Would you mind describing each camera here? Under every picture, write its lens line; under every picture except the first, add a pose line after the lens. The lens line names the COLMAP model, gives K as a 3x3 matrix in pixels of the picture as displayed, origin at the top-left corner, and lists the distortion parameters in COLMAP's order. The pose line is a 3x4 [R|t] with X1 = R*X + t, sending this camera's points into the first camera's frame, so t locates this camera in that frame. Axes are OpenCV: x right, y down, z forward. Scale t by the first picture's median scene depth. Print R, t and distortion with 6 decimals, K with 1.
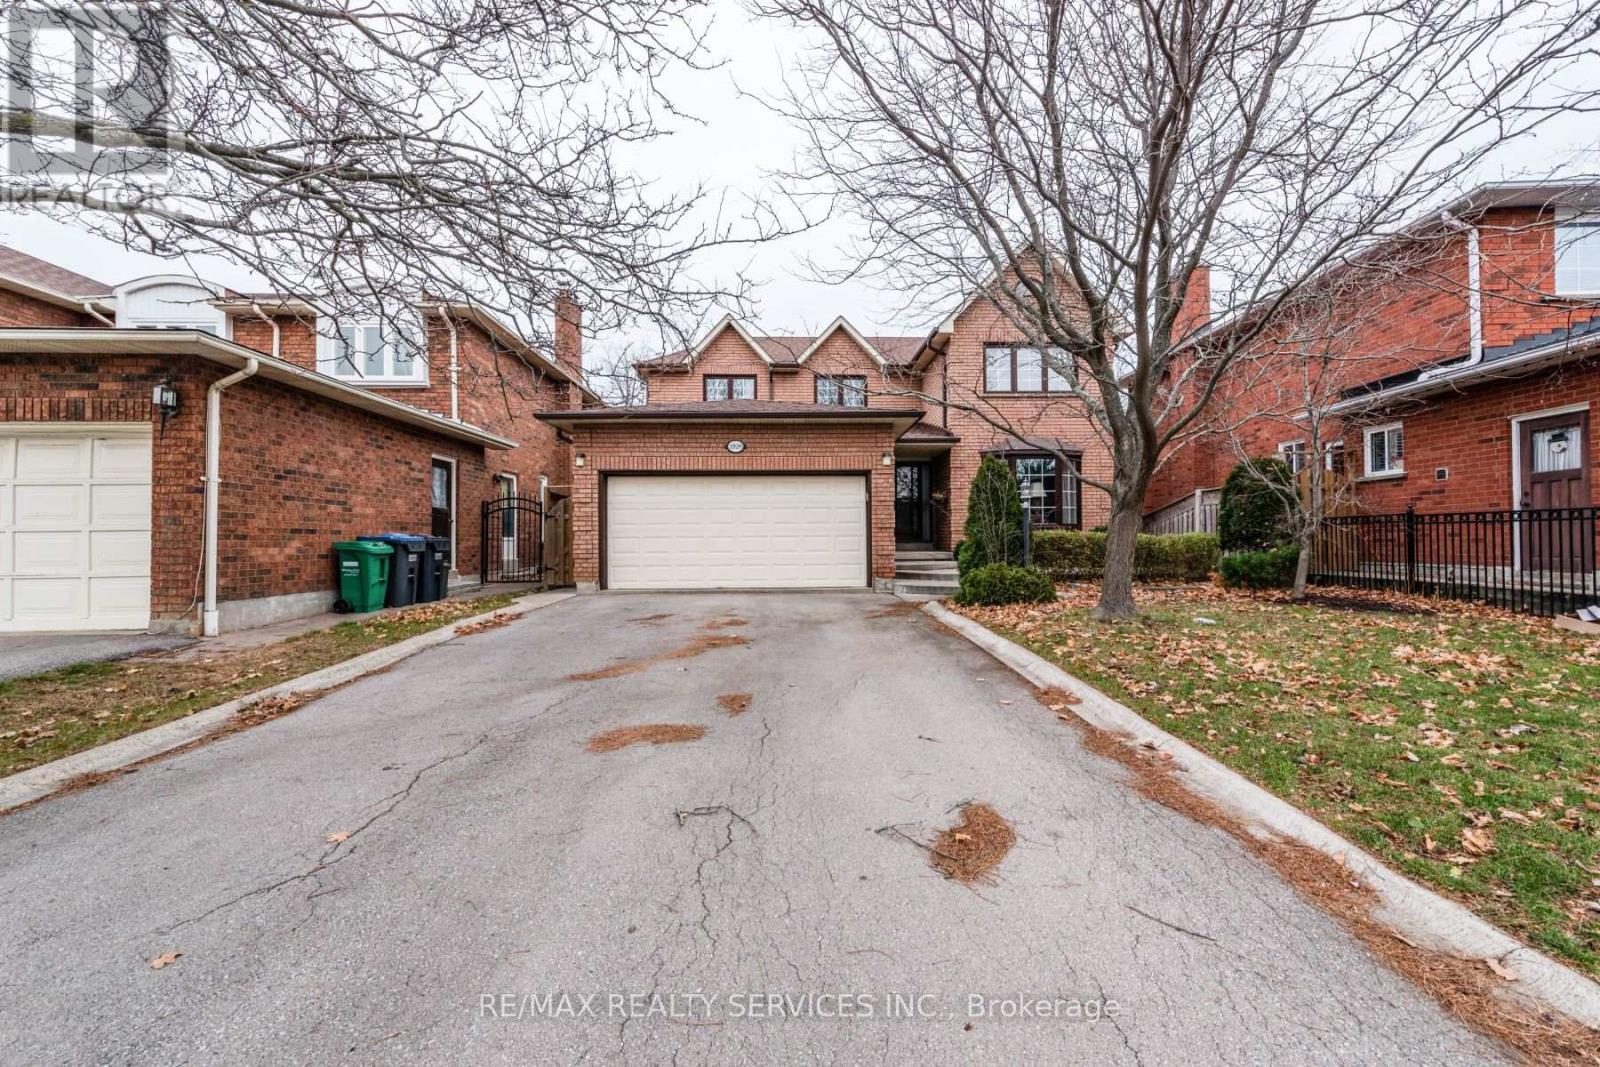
lens RADIAL K [[635.3, 0, 802.6], [0, 635.3, 533.6], [0, 0, 1]] dist [0.011289, -0.001138]
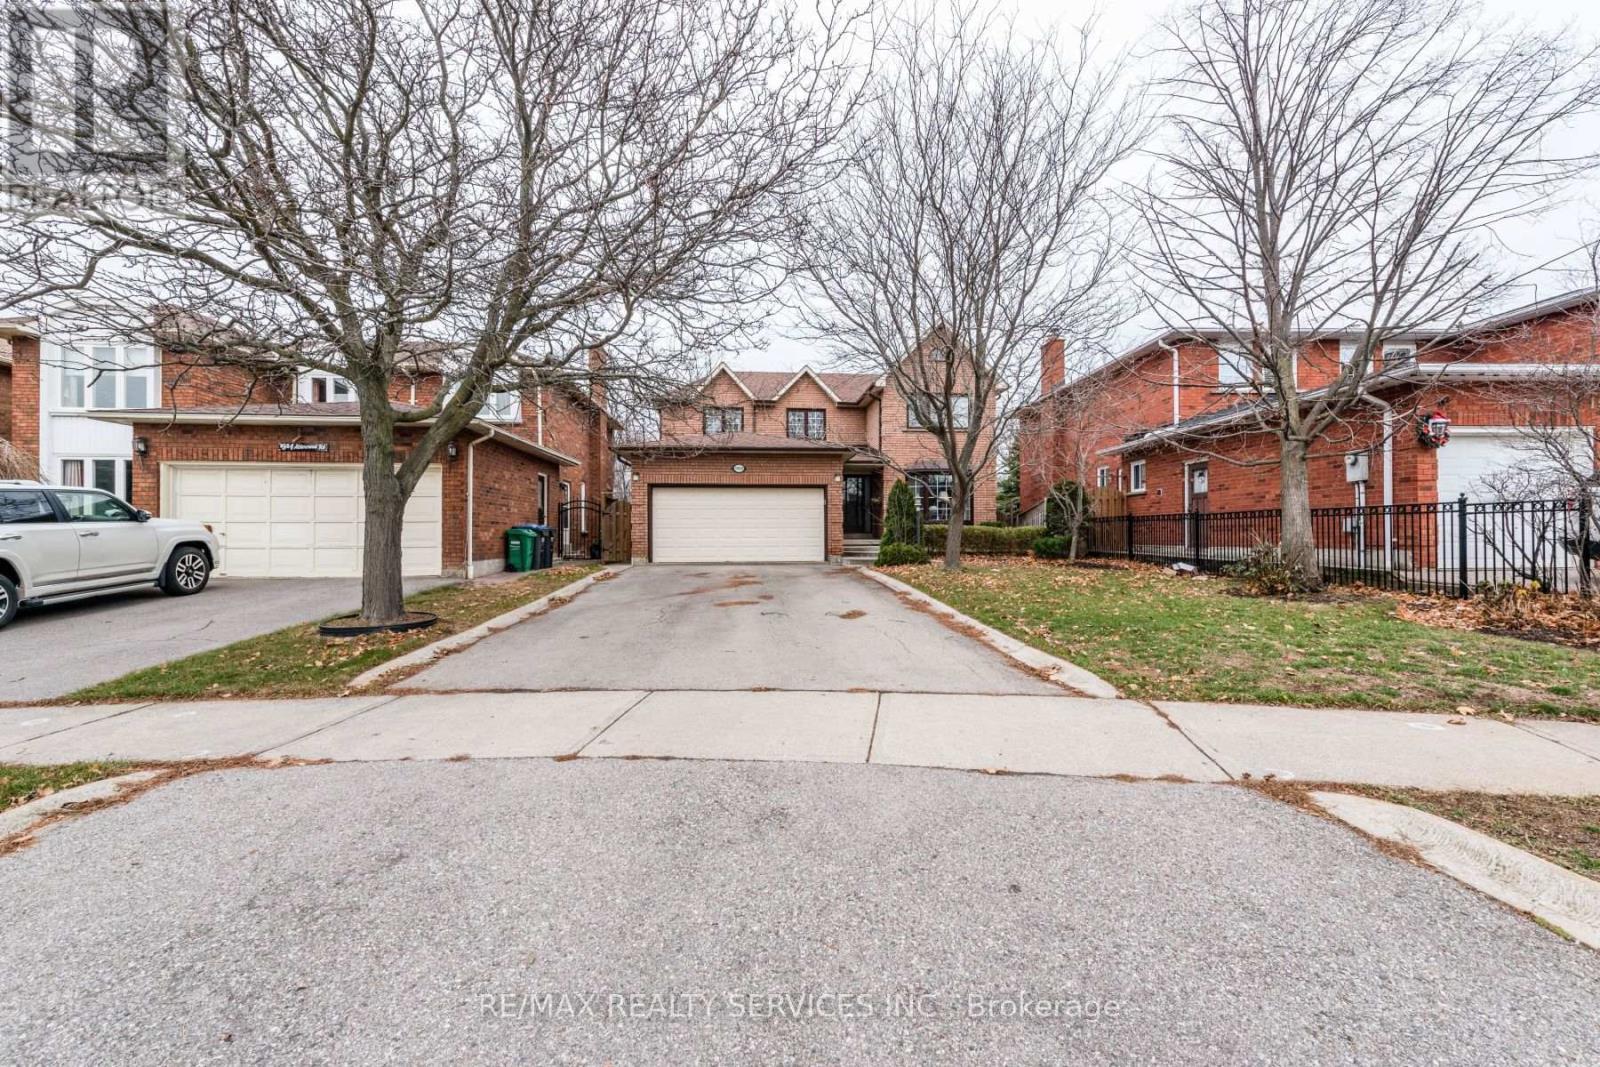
lens RADIAL K [[635.3, 0, 797.1], [0, 635.3, 530.3], [0, 0, 1]] dist [0.011289, -0.001138]
pose [[0.998533, 0.003910, 0.054010, -0.053776], [-0.004069, 0.999988, 0.002823, 0.006612], [-0.053998, -0.003038, 0.998536, -0.592437]]
